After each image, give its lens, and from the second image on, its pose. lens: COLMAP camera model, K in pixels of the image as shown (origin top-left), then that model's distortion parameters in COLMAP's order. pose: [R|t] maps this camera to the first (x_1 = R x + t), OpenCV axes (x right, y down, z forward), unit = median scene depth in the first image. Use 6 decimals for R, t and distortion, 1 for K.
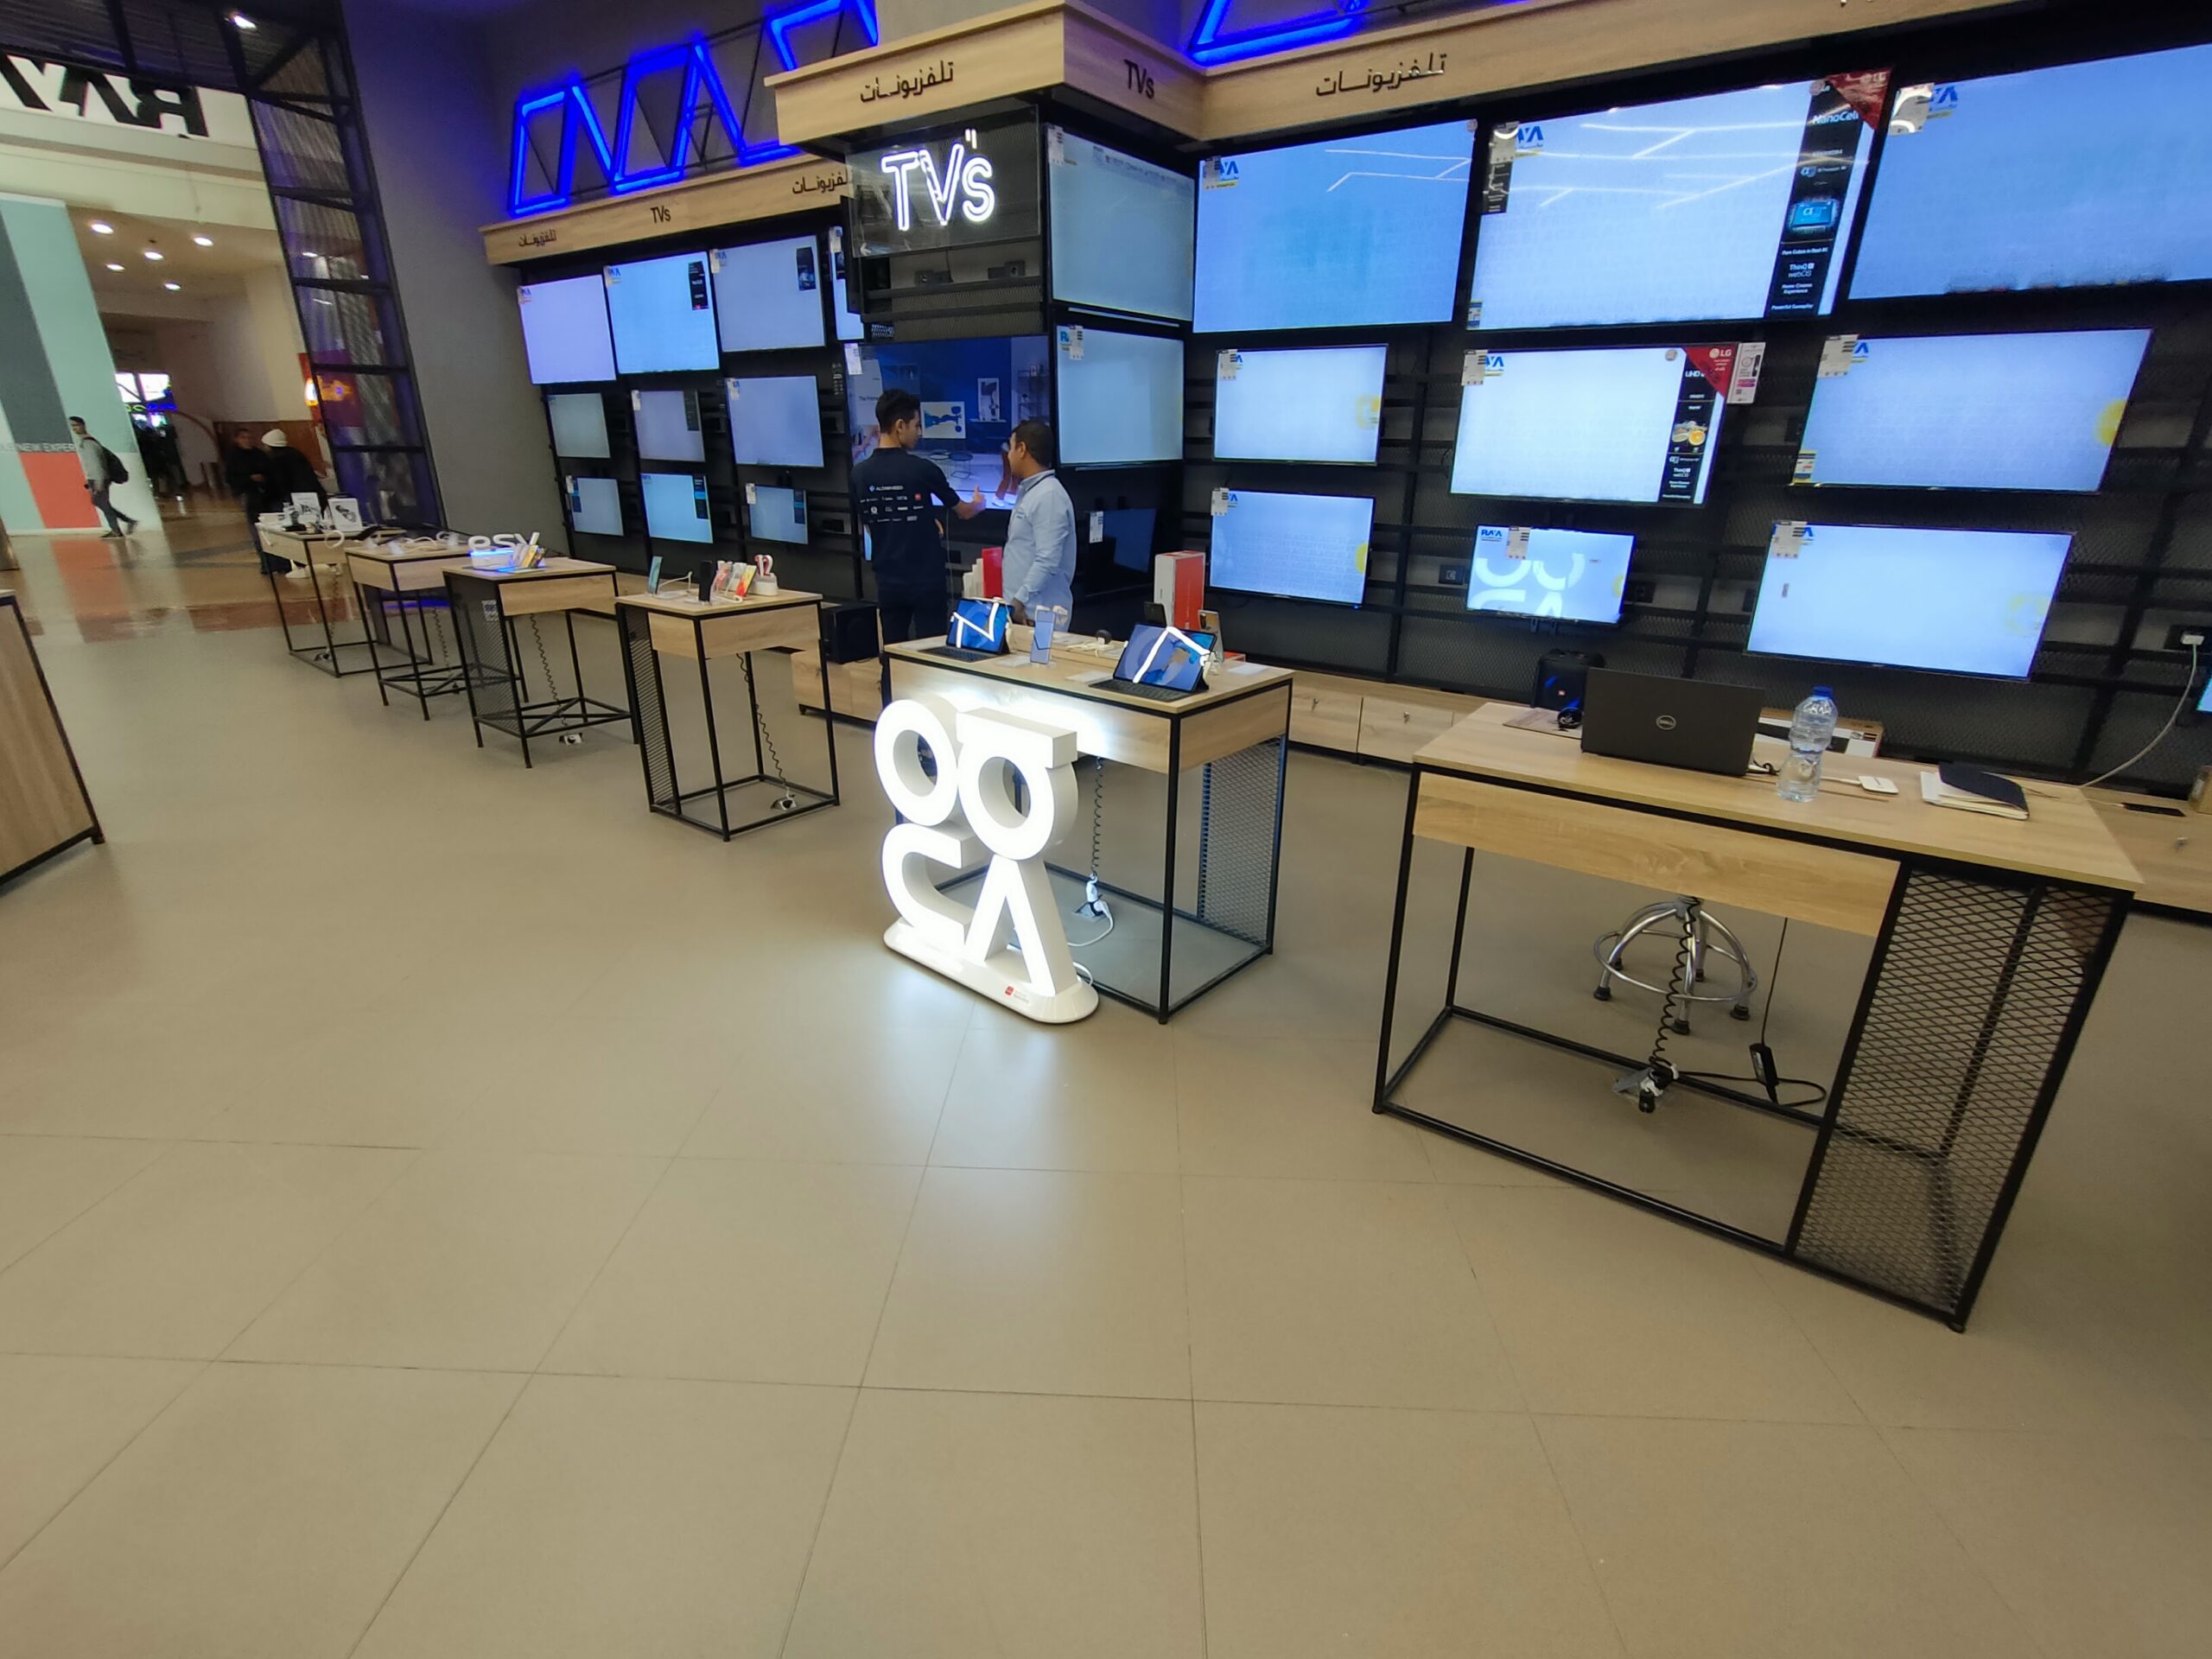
lens RADIAL K [[1019.5, 0, 1110.4], [0, 1019.5, 830.1], [0, 0, 1]] dist [-0.002205, 0.000885]
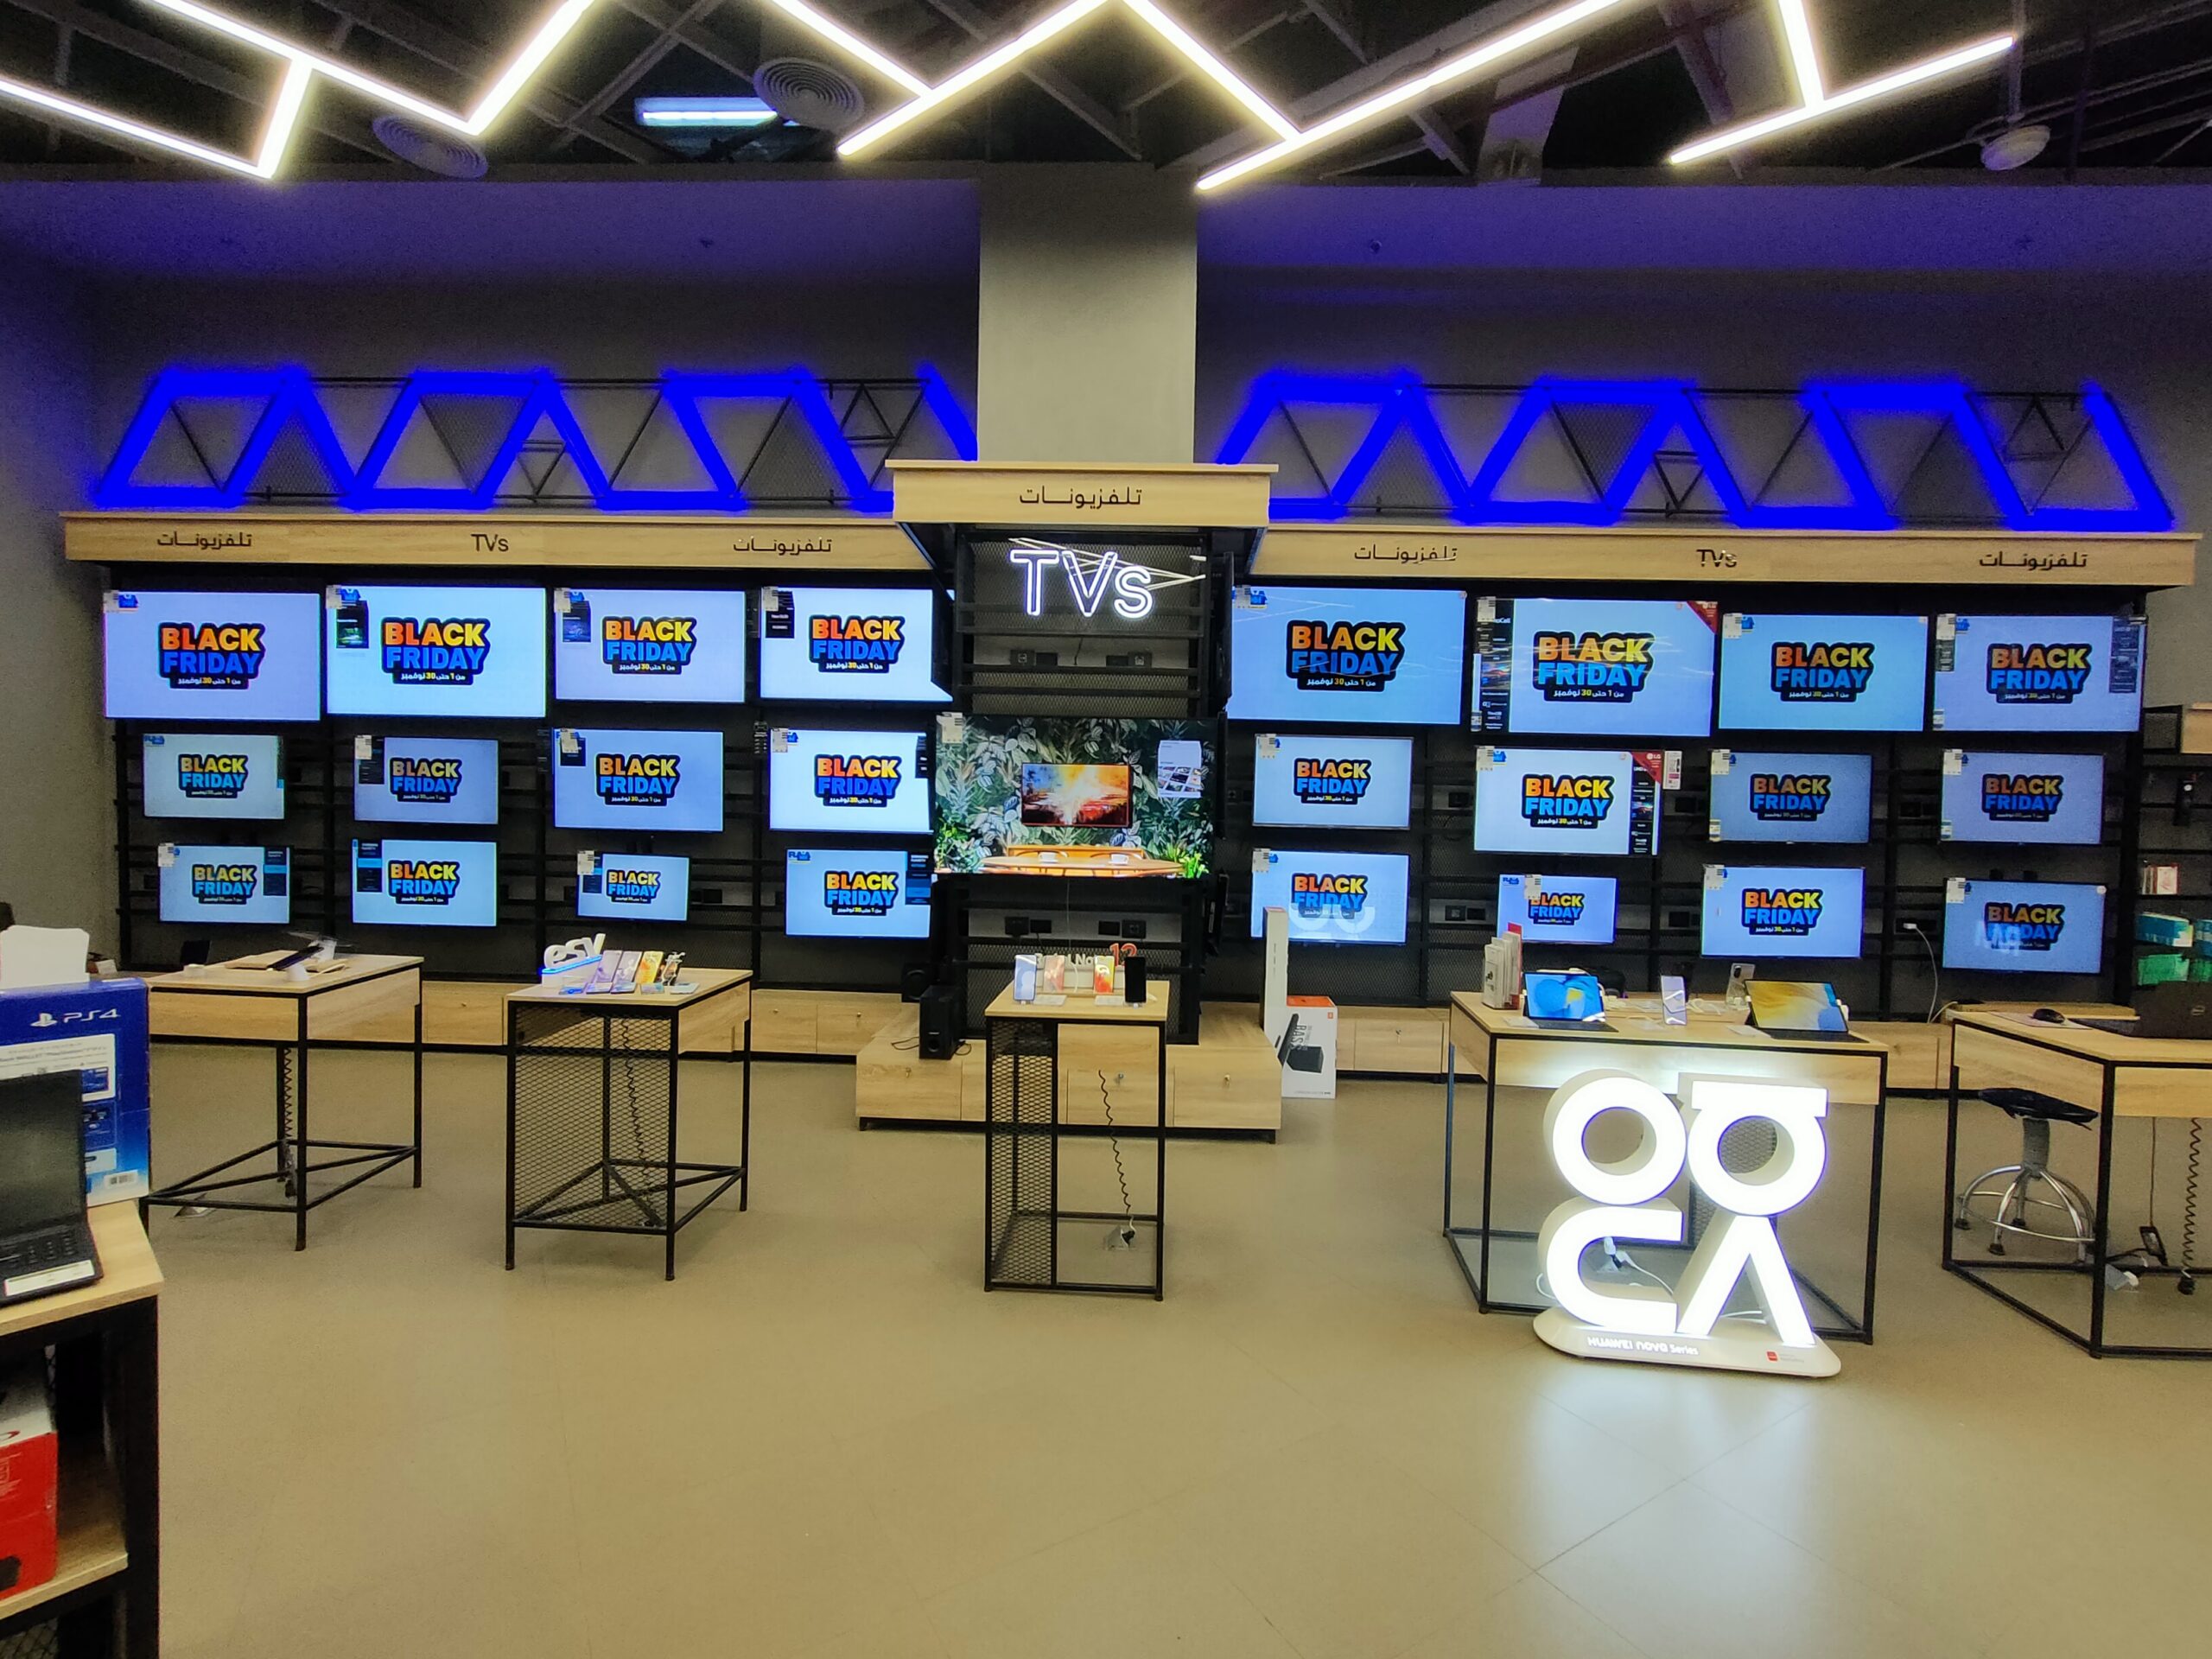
lens RADIAL K [[1019.5, 0, 1110.4], [0, 1019.5, 830.1], [0, 0, 1]] dist [-0.002205, 0.000885]
pose [[0.833704, -0.016995, 0.551950, -0.724551], [0.186927, 0.949204, -0.253120, -0.122384], [-0.519612, 0.314202, 0.794532, 0.235843]]
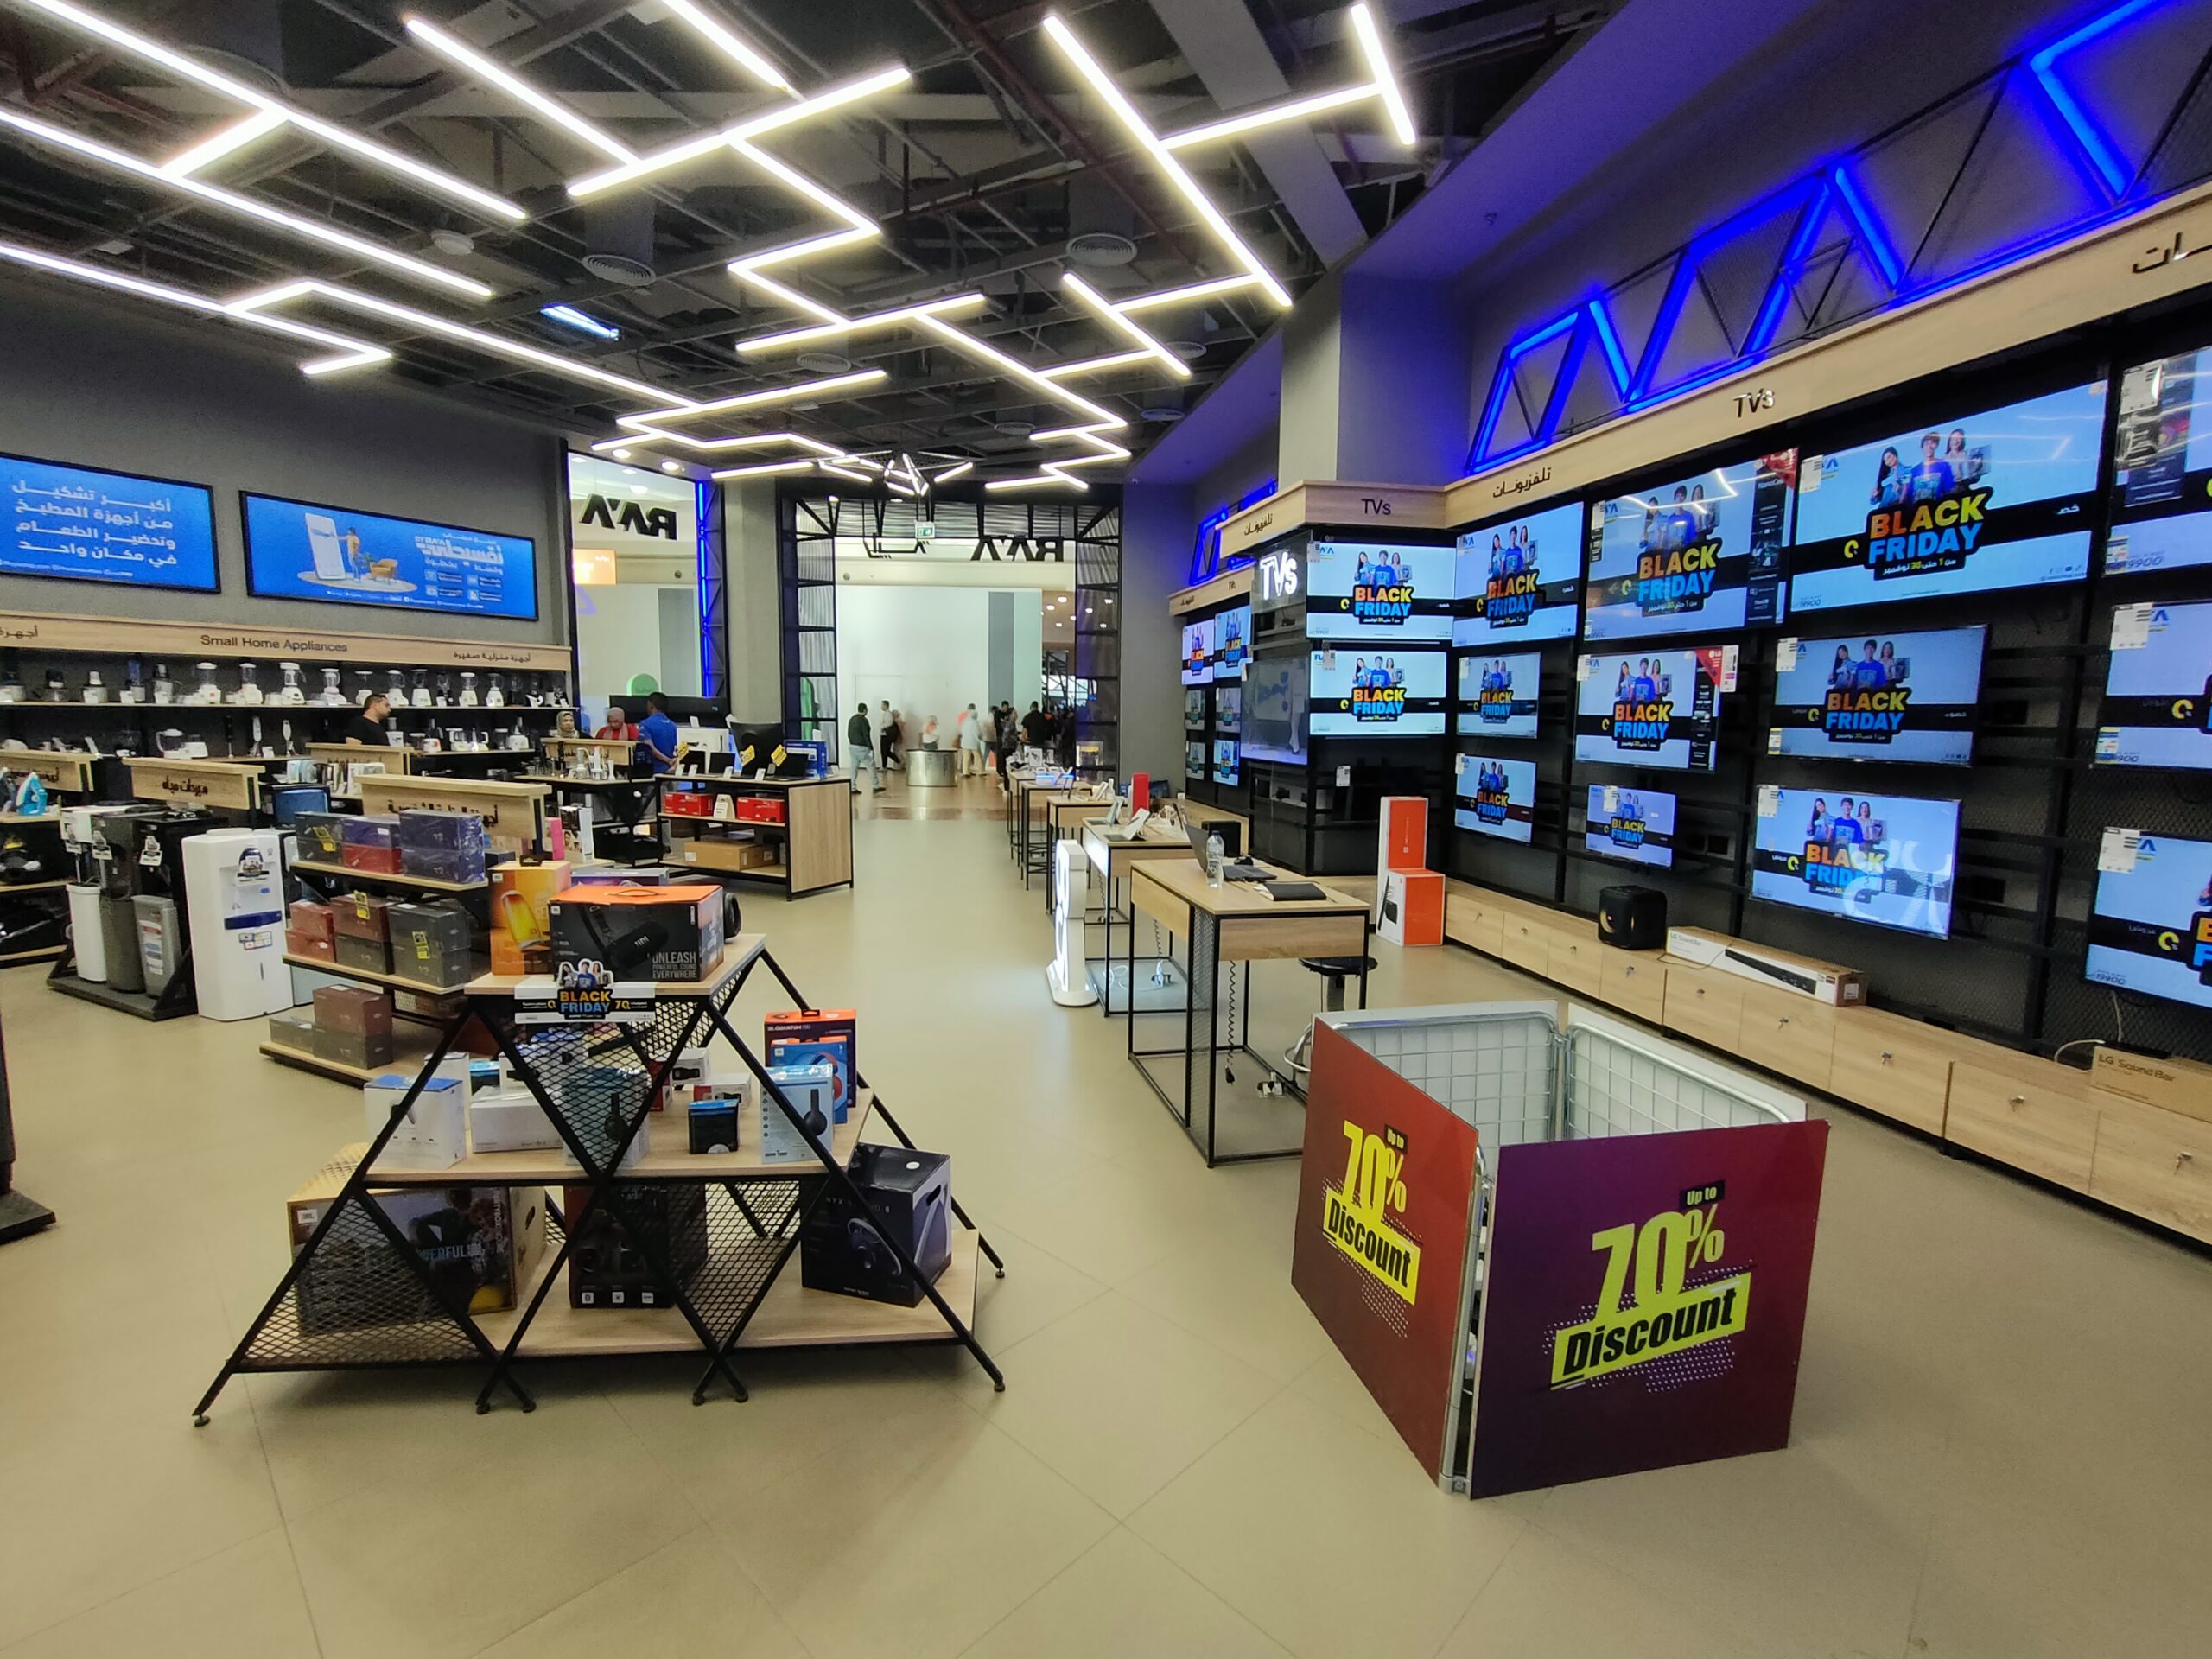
lens RADIAL K [[1019.5, 0, 1110.4], [0, 1019.5, 830.1], [0, 0, 1]] dist [-0.002205, 0.000885]
pose [[0.742197, 0.074158, -0.666066, 0.757141], [-0.239960, 0.957373, -0.160796, 0.096050], [0.625749, 0.279172, 0.728355, -0.257895]]
